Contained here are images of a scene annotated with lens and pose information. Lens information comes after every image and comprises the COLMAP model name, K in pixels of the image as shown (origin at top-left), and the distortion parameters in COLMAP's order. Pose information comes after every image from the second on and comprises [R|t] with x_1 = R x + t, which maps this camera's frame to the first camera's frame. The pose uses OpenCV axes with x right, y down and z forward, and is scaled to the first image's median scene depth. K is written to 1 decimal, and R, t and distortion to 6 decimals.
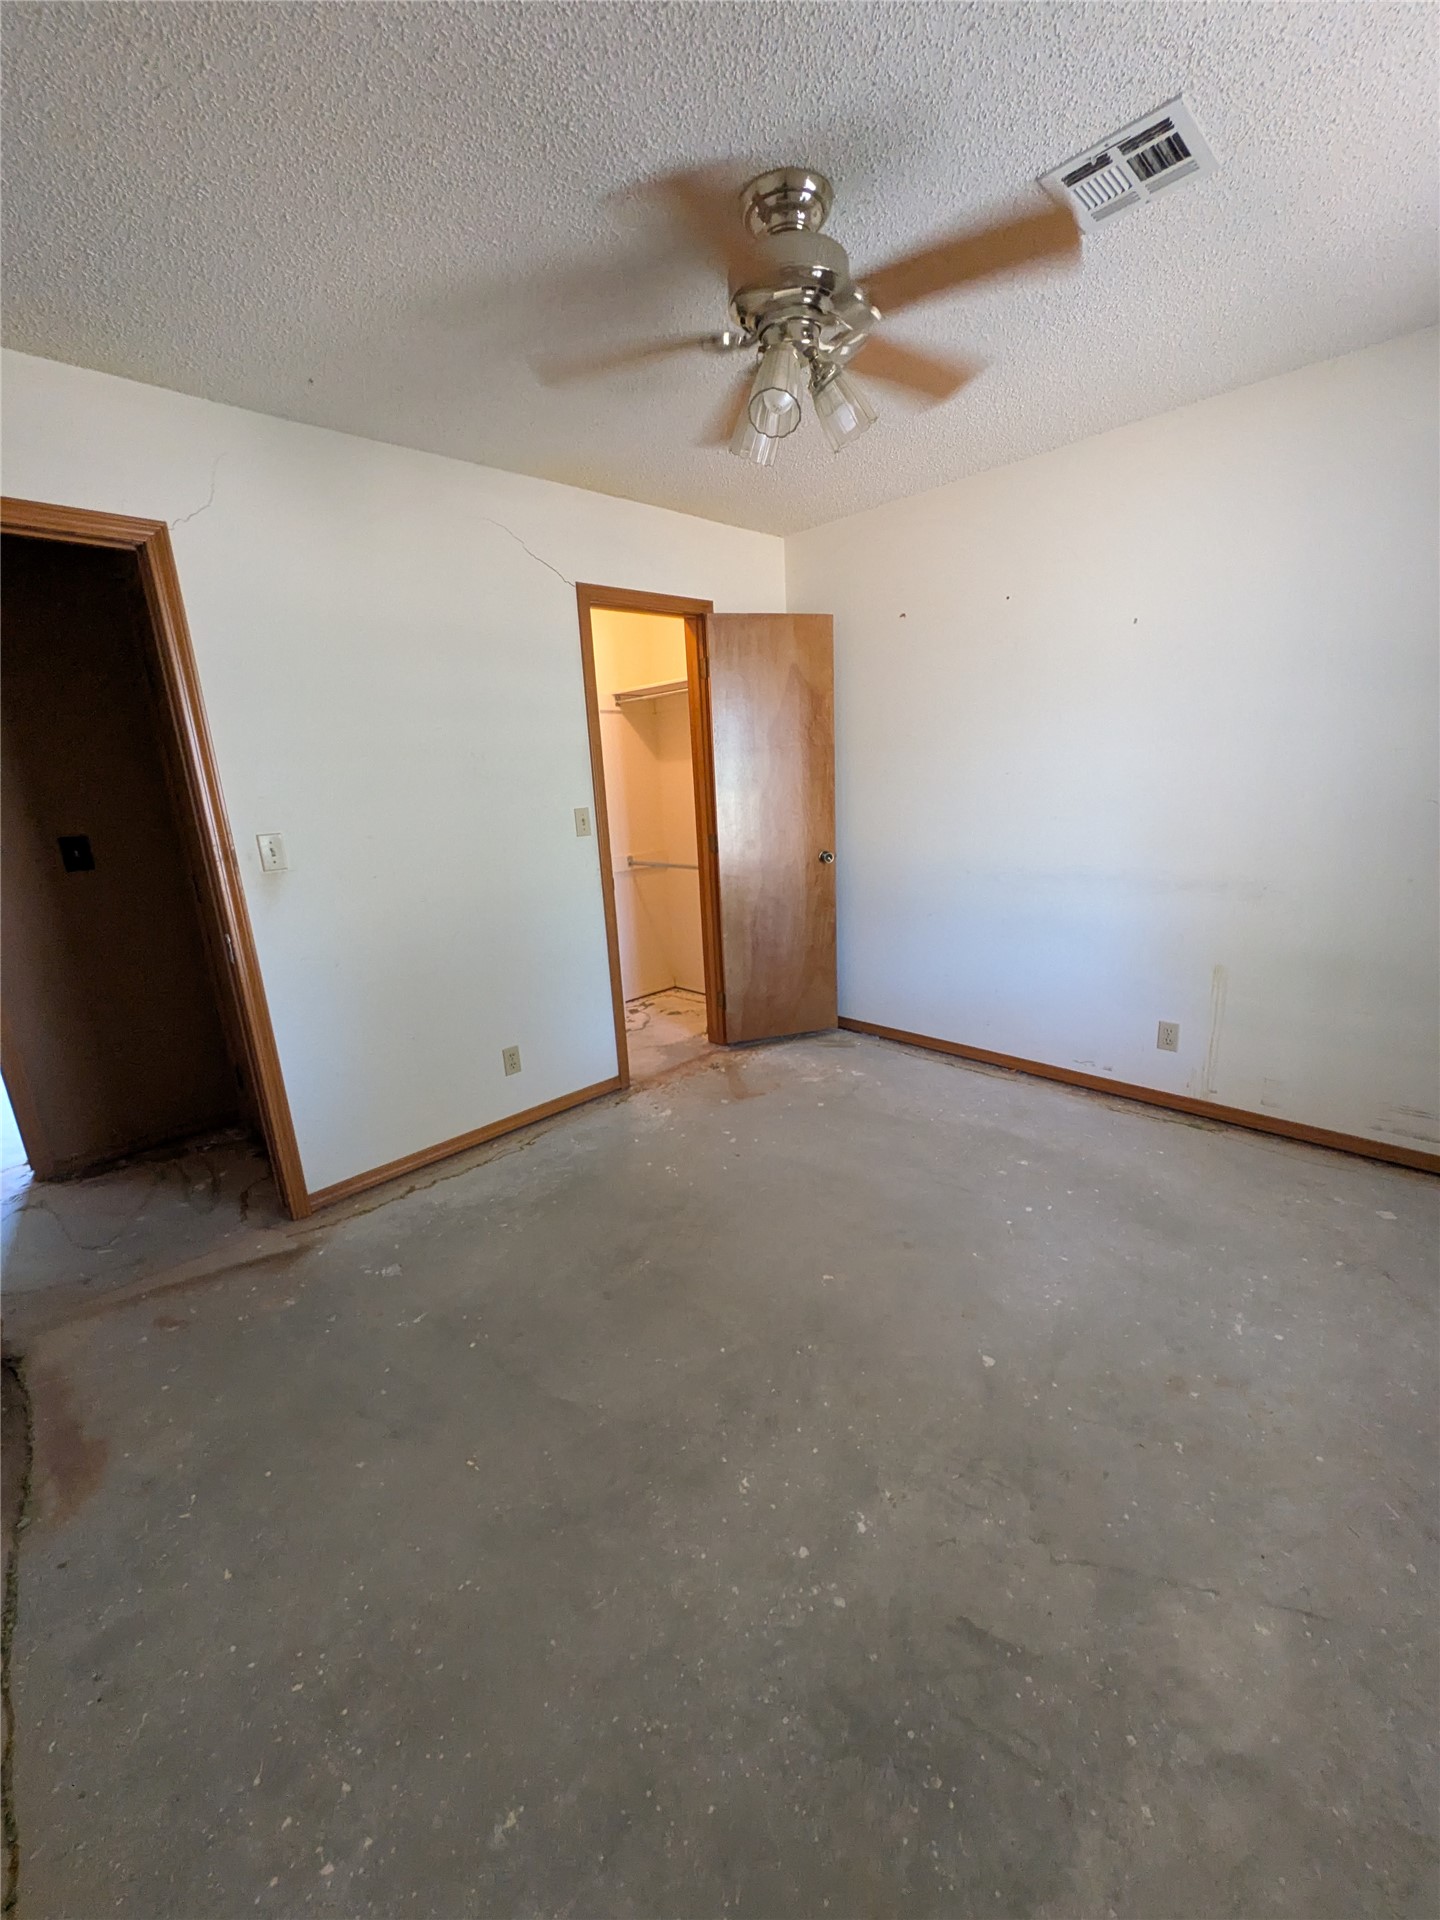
lens RADIAL K [[757.2, 0, 716.2], [0, 757.2, 961.3], [0, 0, 1]] dist [-0.001377, -0.000090]
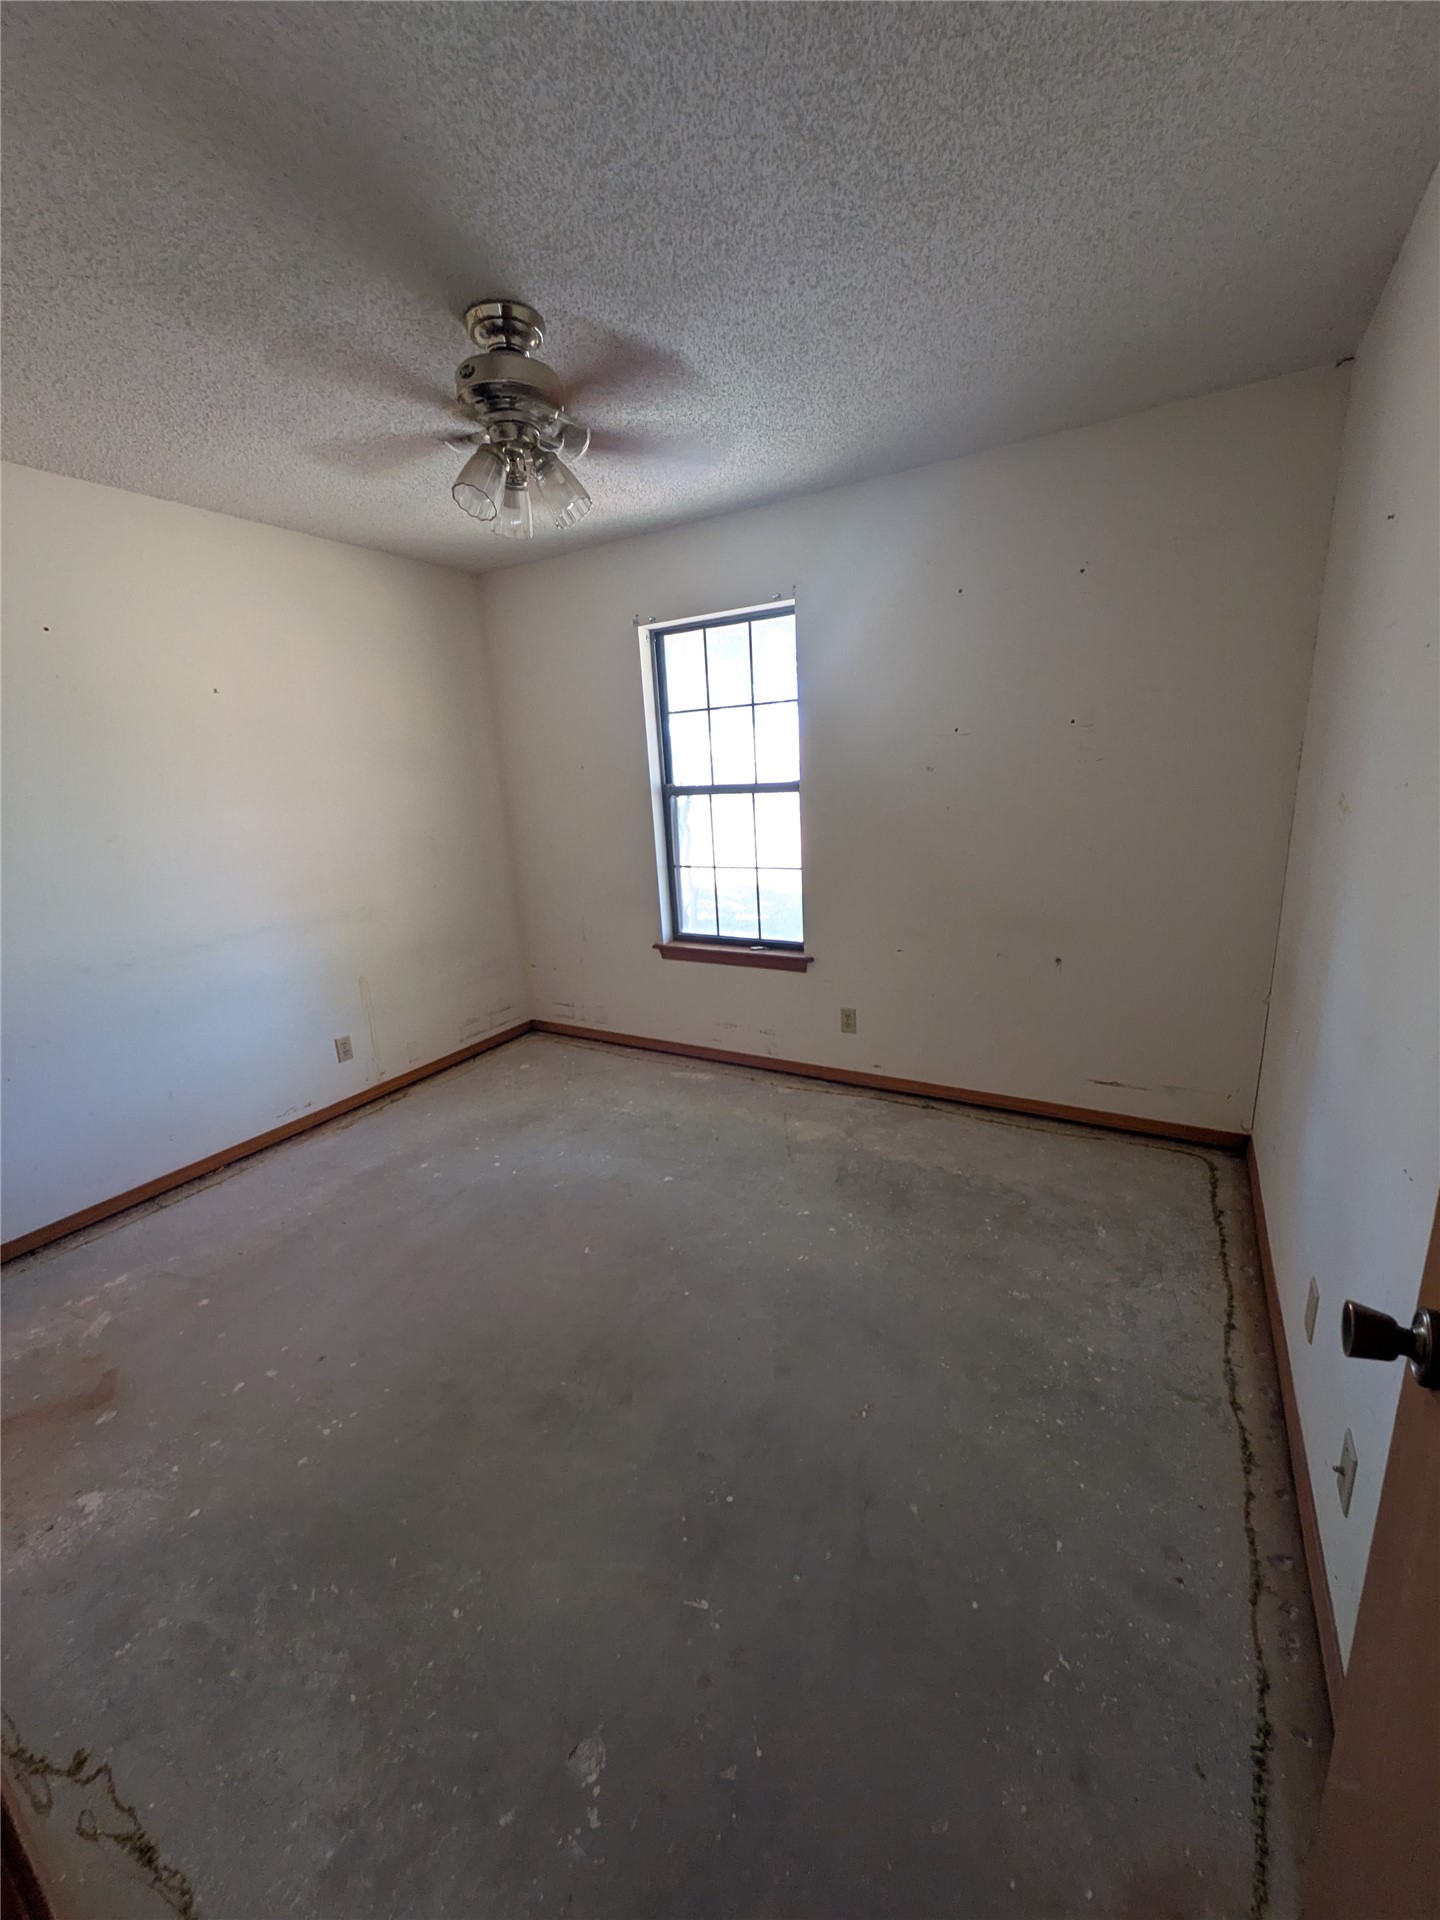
lens RADIAL K [[757.2, 0, 718.9], [0, 757.2, 967.6], [0, 0, 1]] dist [-0.001377, -0.000090]
pose [[-0.258609, -0.179395, 0.949178, -0.668219], [0.303686, 0.917684, 0.256183, -0.145876], [-0.917004, 0.354504, -0.182841, 0.658004]]
